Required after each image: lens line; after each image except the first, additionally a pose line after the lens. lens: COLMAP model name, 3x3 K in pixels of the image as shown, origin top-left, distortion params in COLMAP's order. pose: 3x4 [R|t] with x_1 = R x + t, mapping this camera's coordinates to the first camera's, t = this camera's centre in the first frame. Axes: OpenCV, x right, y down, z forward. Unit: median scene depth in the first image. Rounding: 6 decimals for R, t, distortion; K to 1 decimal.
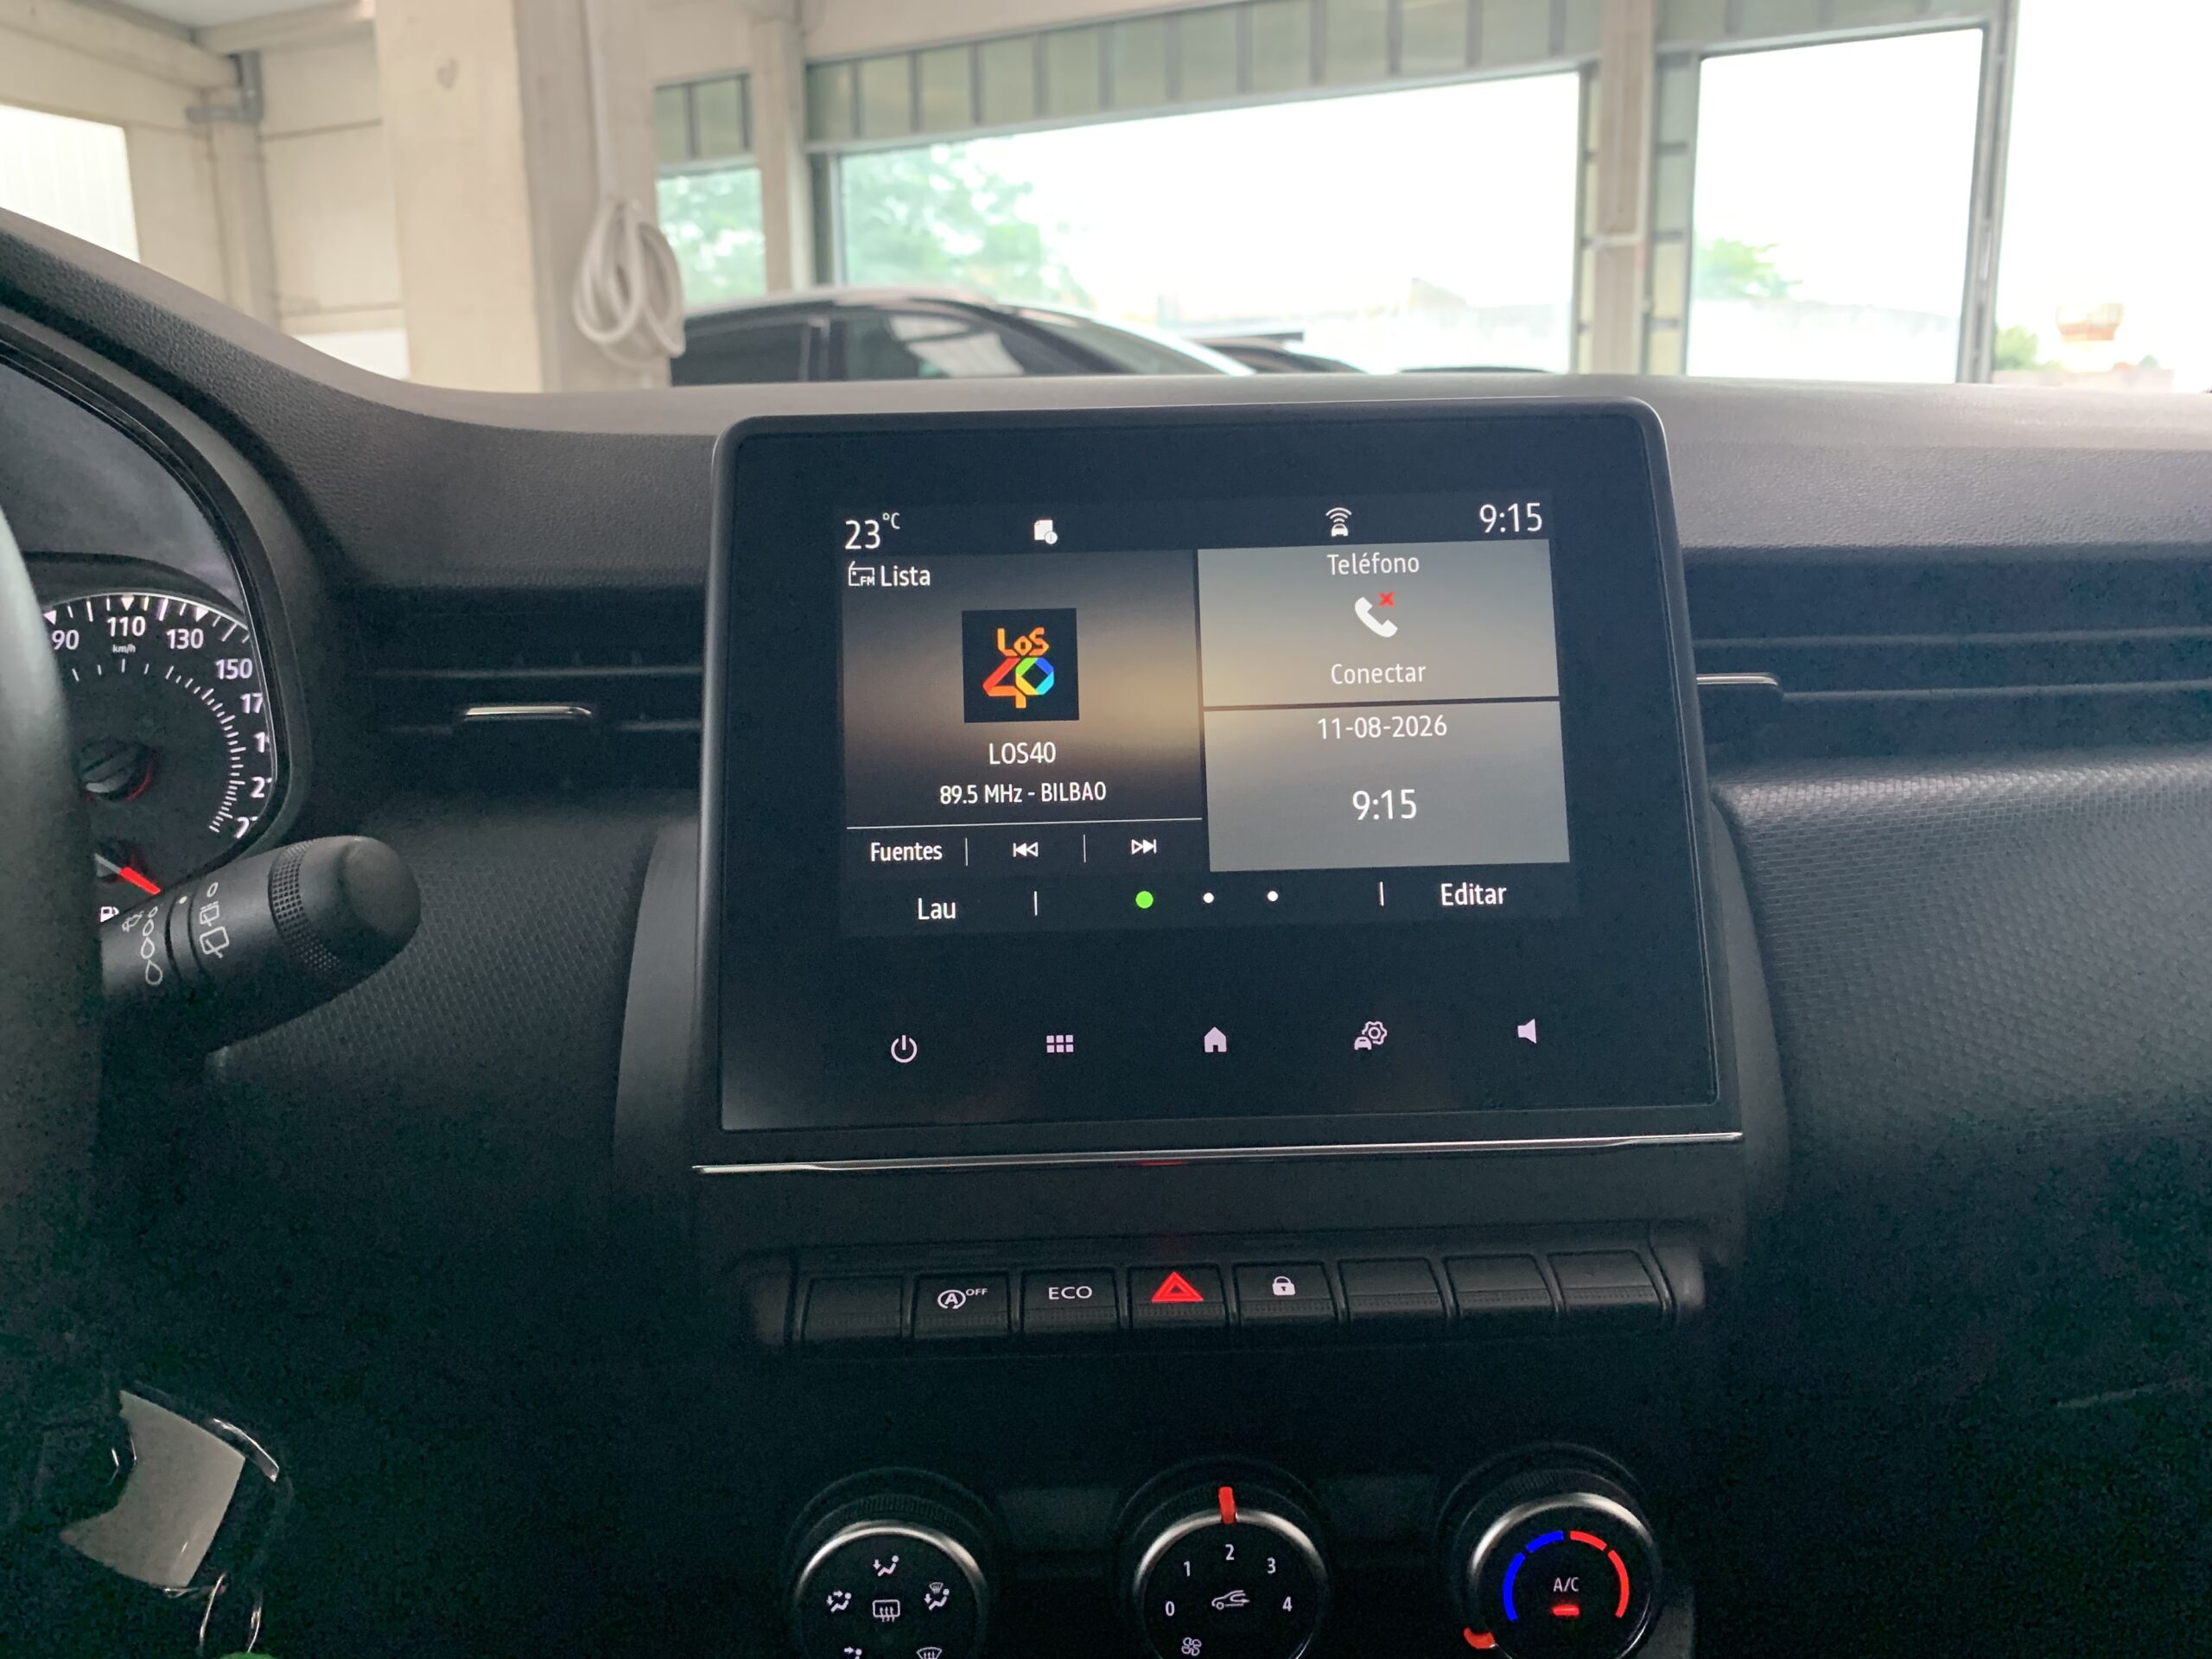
lens RADIAL K [[1711.2, 0, 1073.6], [0, 1711.2, 825.9], [0, 0, 1]] dist [0.024451, -0.031929]
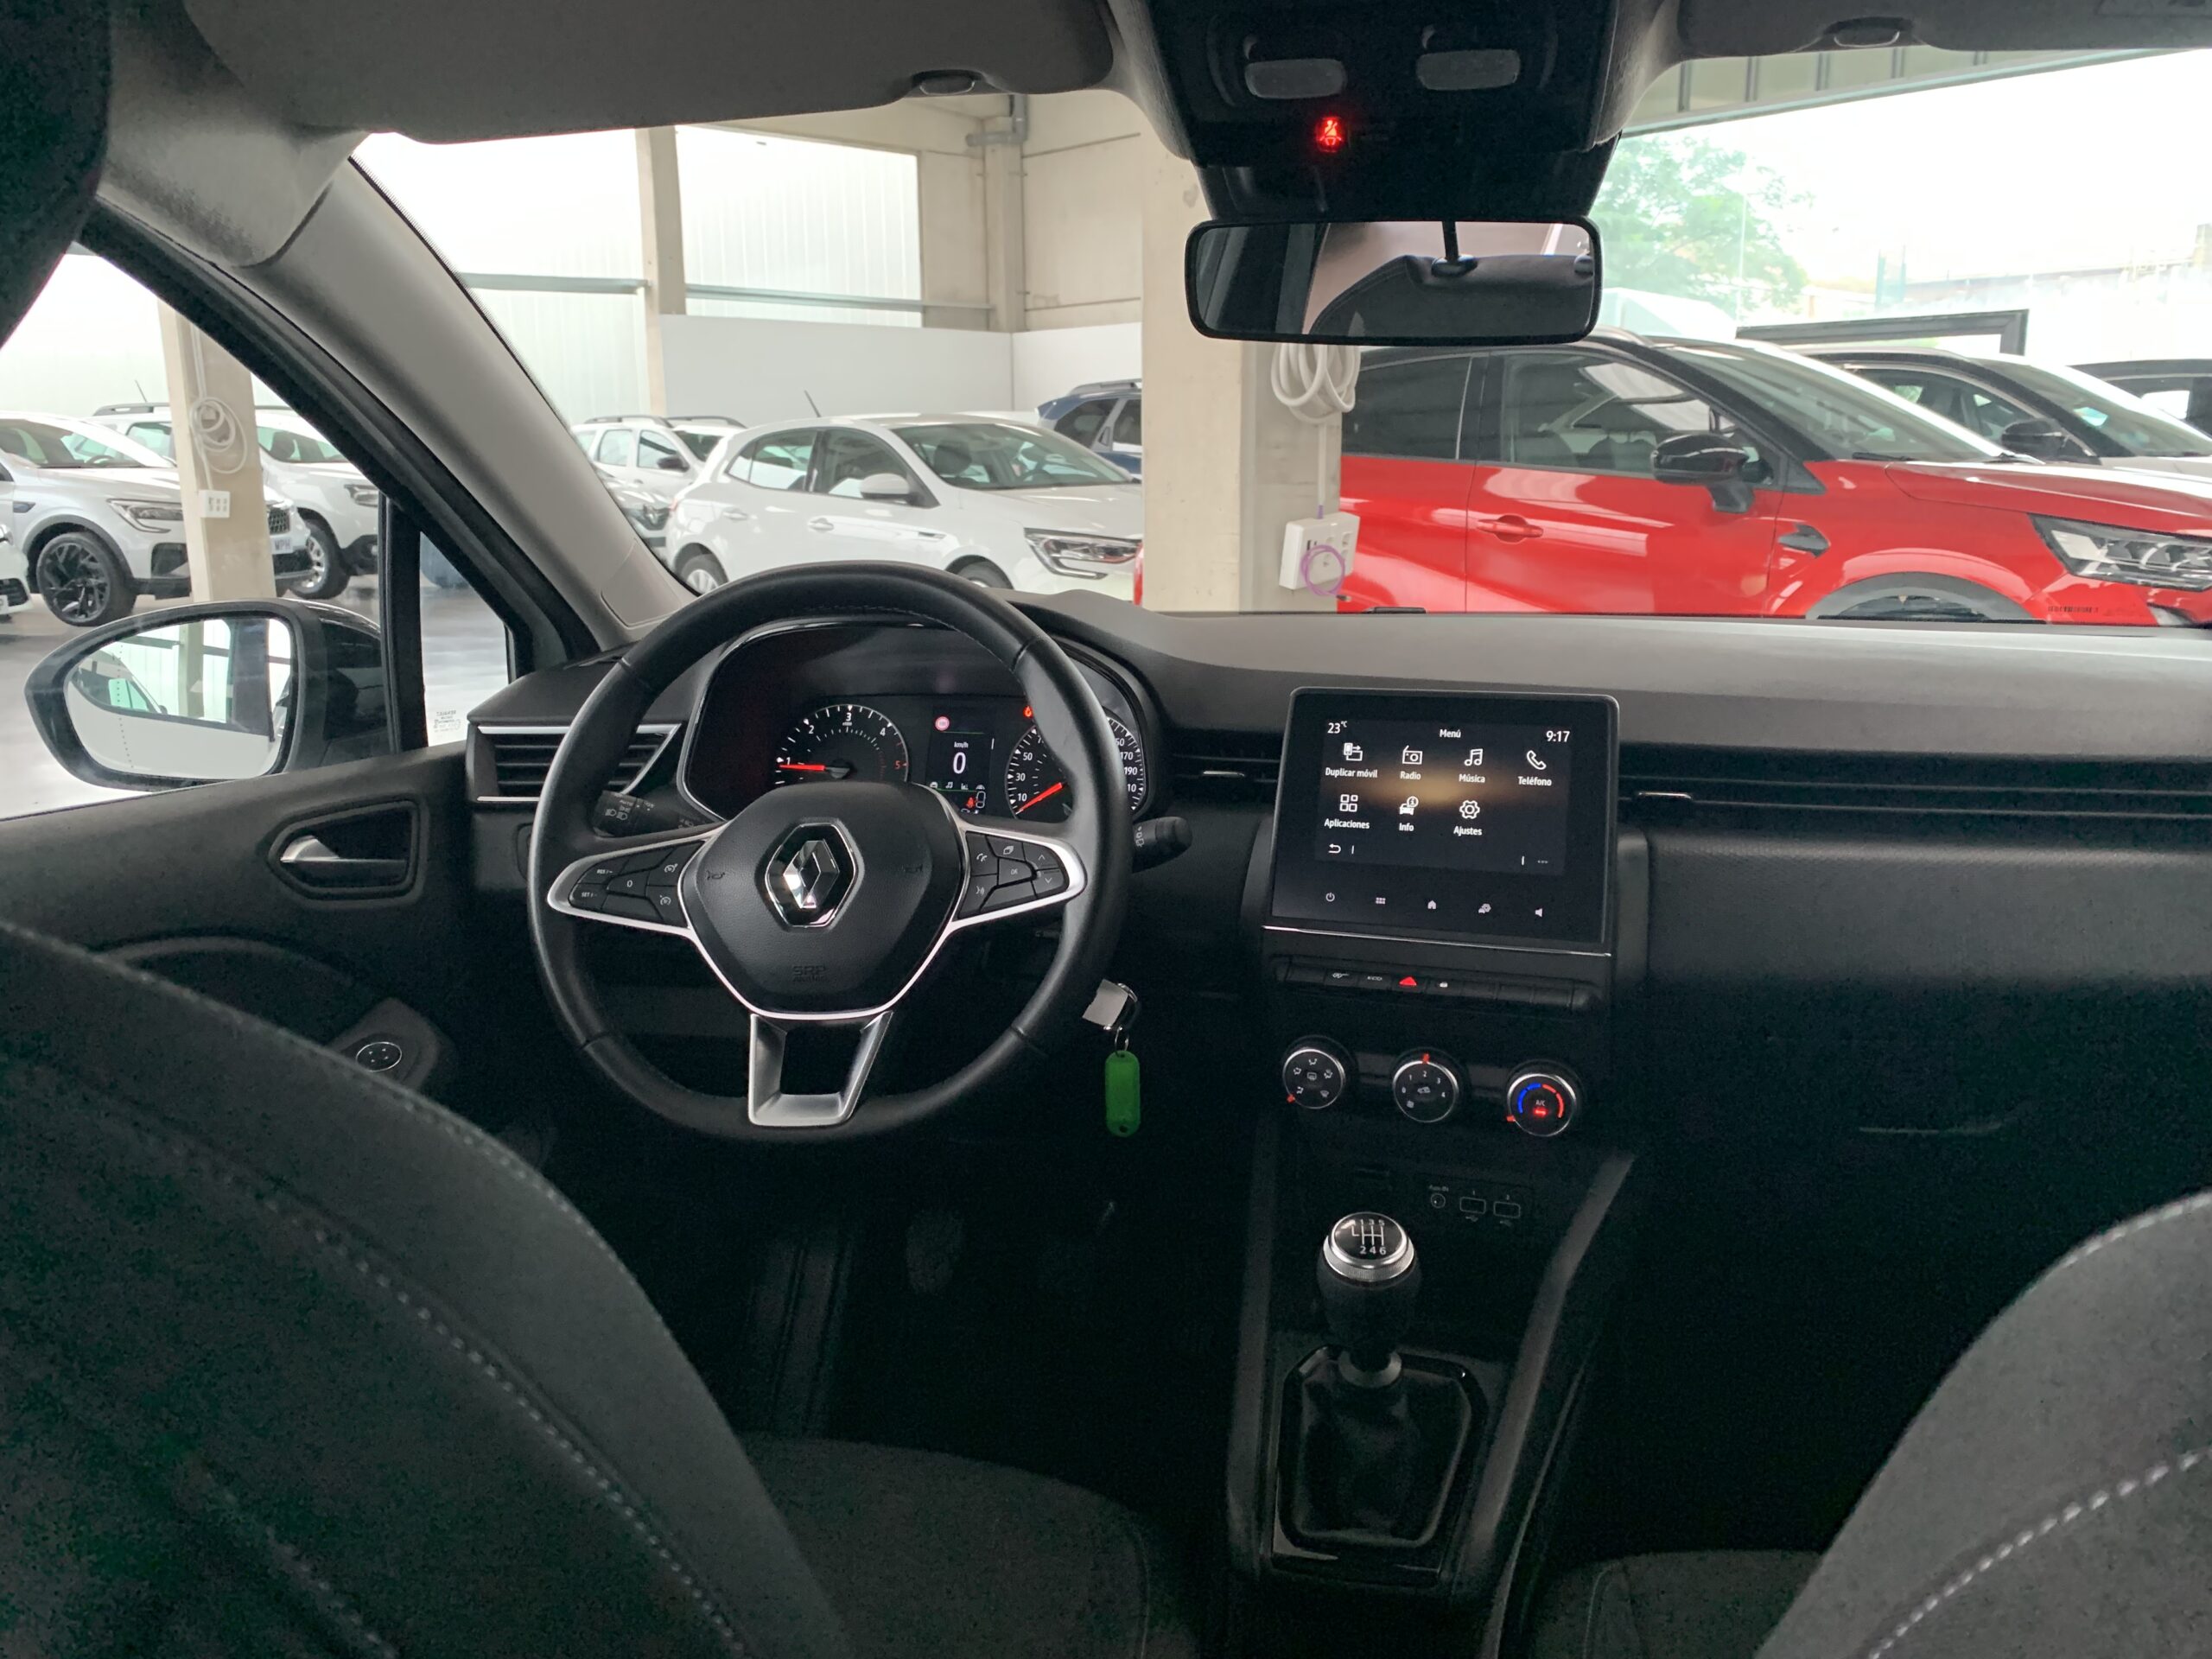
lens RADIAL K [[1711.2, 0, 1121.4], [0, 1711.2, 793.4], [0, 0, 1]] dist [0.024451, -0.031929]
pose [[0.935694, 0.077702, -0.344150, 0.425697], [-0.077134, 0.996902, 0.015362, -0.053799], [0.344278, 0.012171, 0.938789, -1.455535]]
